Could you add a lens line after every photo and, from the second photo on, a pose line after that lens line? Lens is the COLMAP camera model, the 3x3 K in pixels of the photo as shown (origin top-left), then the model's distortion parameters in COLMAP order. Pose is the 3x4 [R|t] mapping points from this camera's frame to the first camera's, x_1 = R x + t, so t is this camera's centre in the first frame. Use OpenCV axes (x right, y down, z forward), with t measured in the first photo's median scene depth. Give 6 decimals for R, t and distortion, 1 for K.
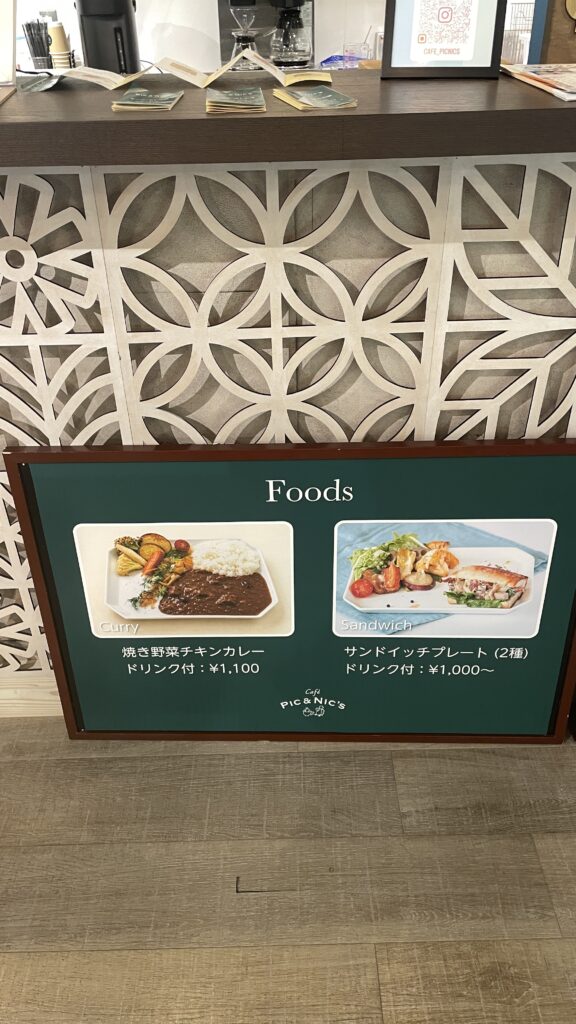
lens RADIAL K [[774.8, 0, 288.0], [0, 774.8, 512.0], [0, 0, 1]] dist [-0.000221, -0.000009]
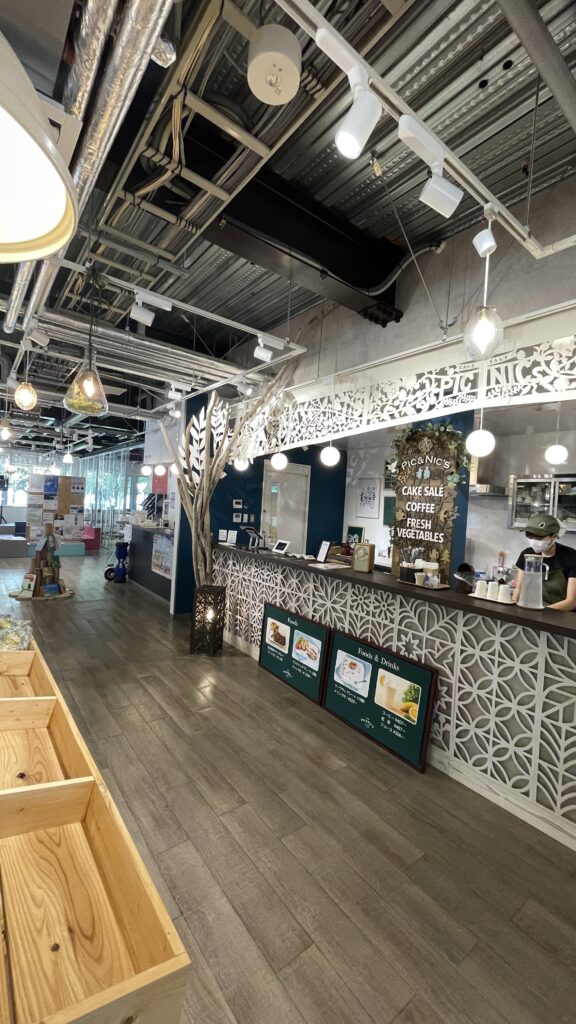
lens RADIAL K [[415.0, 0, 288.0], [0, 415.0, 512.0], [0, 0, 1]] dist [0.000067, -0.000005]
pose [[0.598227, 0.072729, -0.798019, 2.194612], [-0.498099, 0.813857, -0.299222, 0.225629], [0.627711, 0.576495, 0.523098, -0.980633]]
